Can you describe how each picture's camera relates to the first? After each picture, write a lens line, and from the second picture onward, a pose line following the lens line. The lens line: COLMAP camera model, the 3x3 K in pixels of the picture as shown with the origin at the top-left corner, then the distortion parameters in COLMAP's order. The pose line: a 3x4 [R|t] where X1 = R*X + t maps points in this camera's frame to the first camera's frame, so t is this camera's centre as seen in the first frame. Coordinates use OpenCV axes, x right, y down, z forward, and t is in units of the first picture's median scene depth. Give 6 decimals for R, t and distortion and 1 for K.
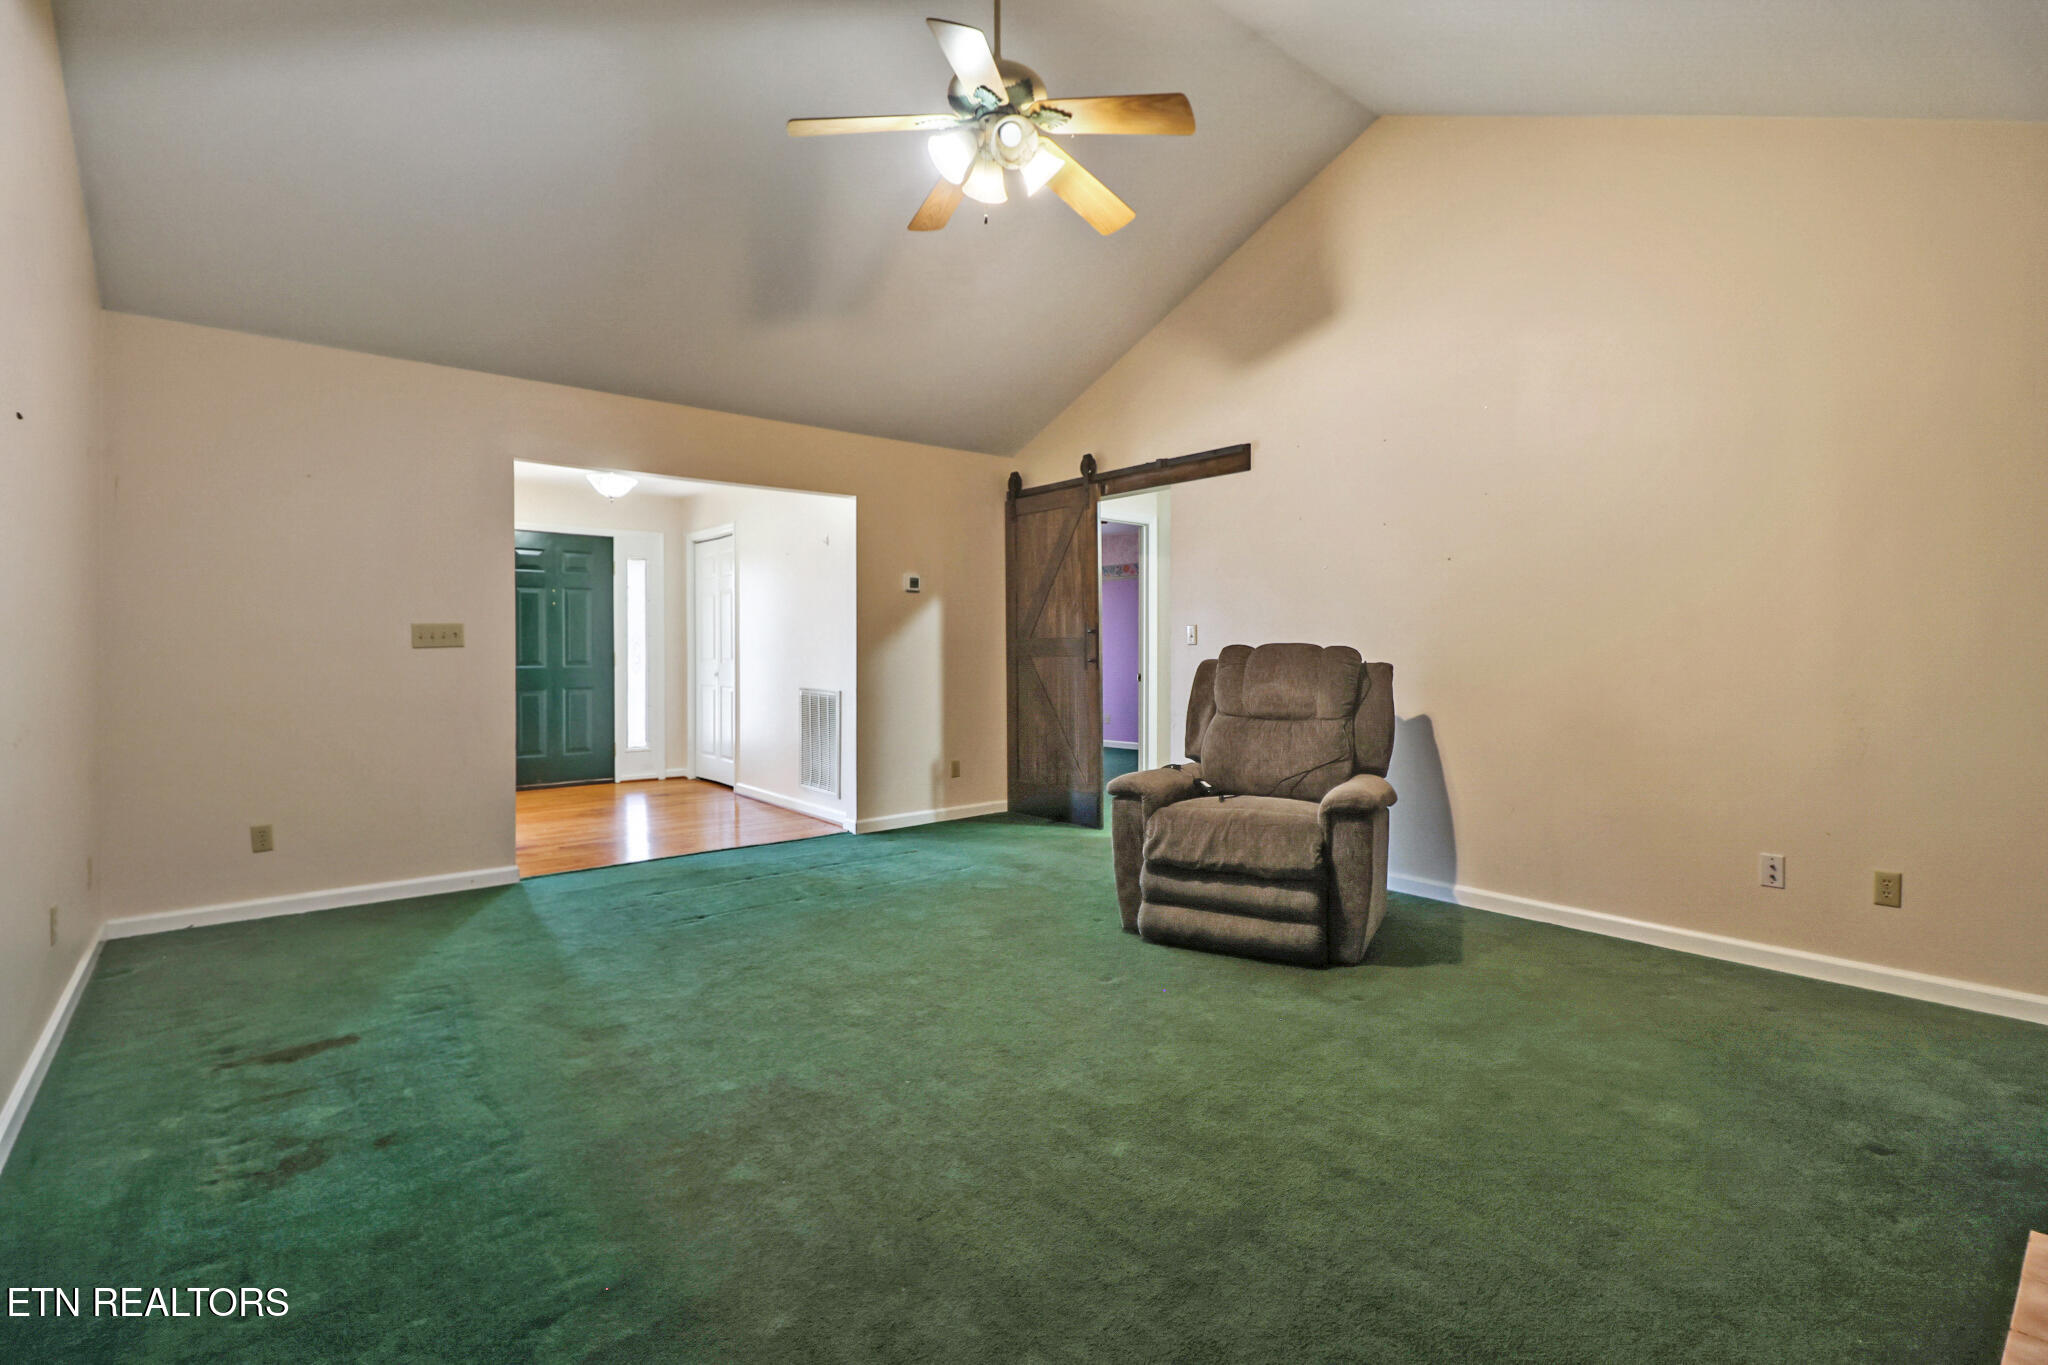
lens RADIAL K [[946.1, 0, 1034.5], [0, 946.1, 653.0], [0, 0, 1]] dist [-0.002763, -0.001000]
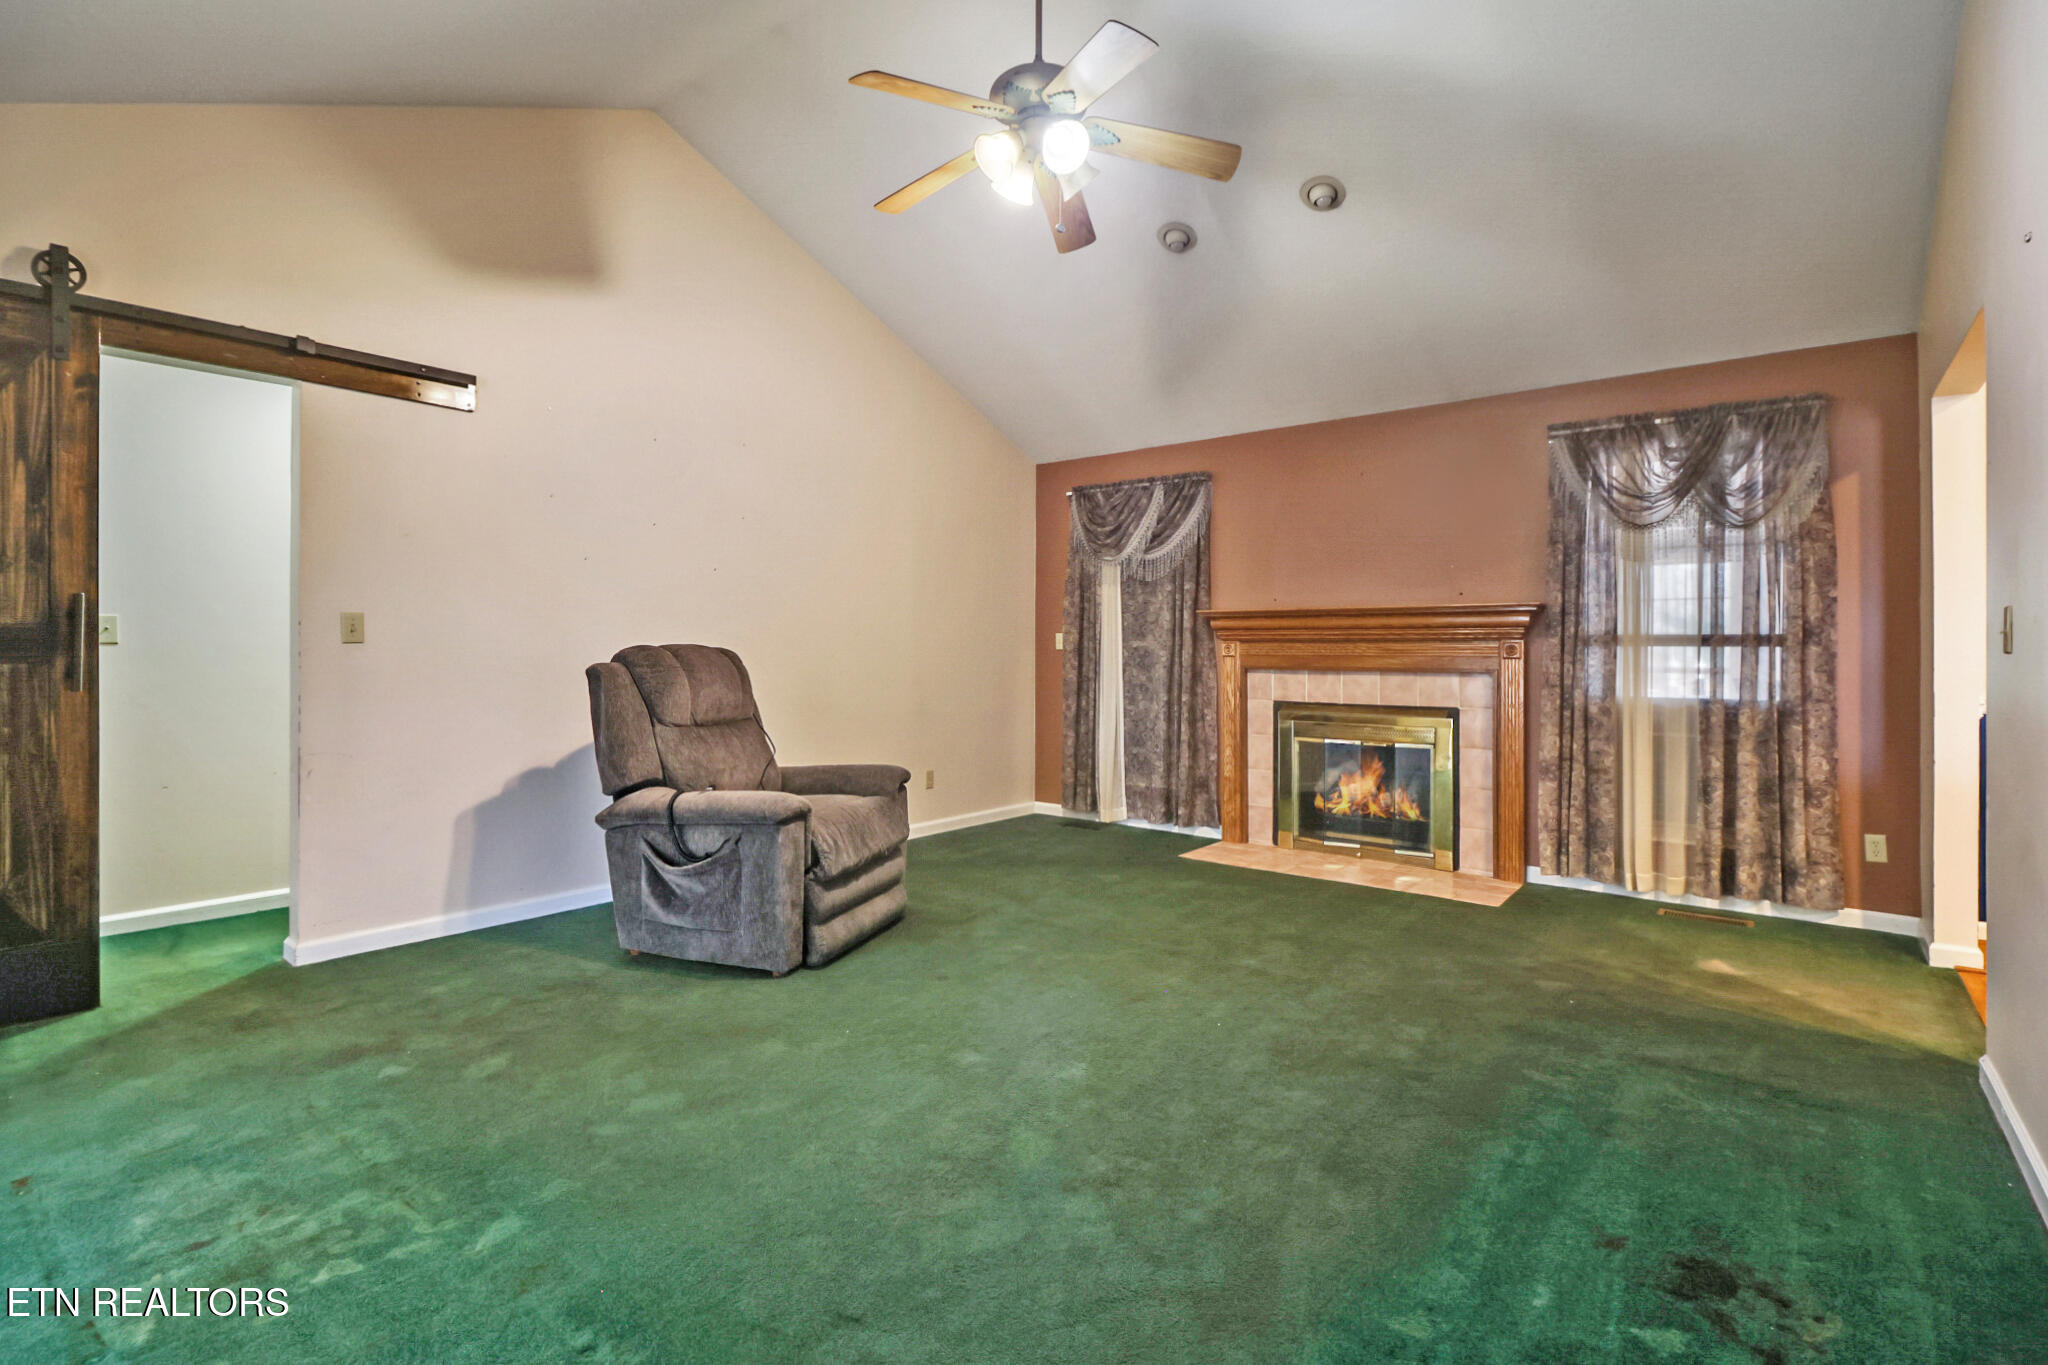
lens RADIAL K [[946.1, 0, 1034.5], [0, 946.1, 653.0], [0, 0, 1]] dist [-0.002763, -0.001000]
pose [[-0.198910, 0.001967, 0.980016, -1.006203], [0.002202, 0.999996, -0.001560, -0.000861], [-0.980015, 0.001848, -0.198913, 1.189987]]
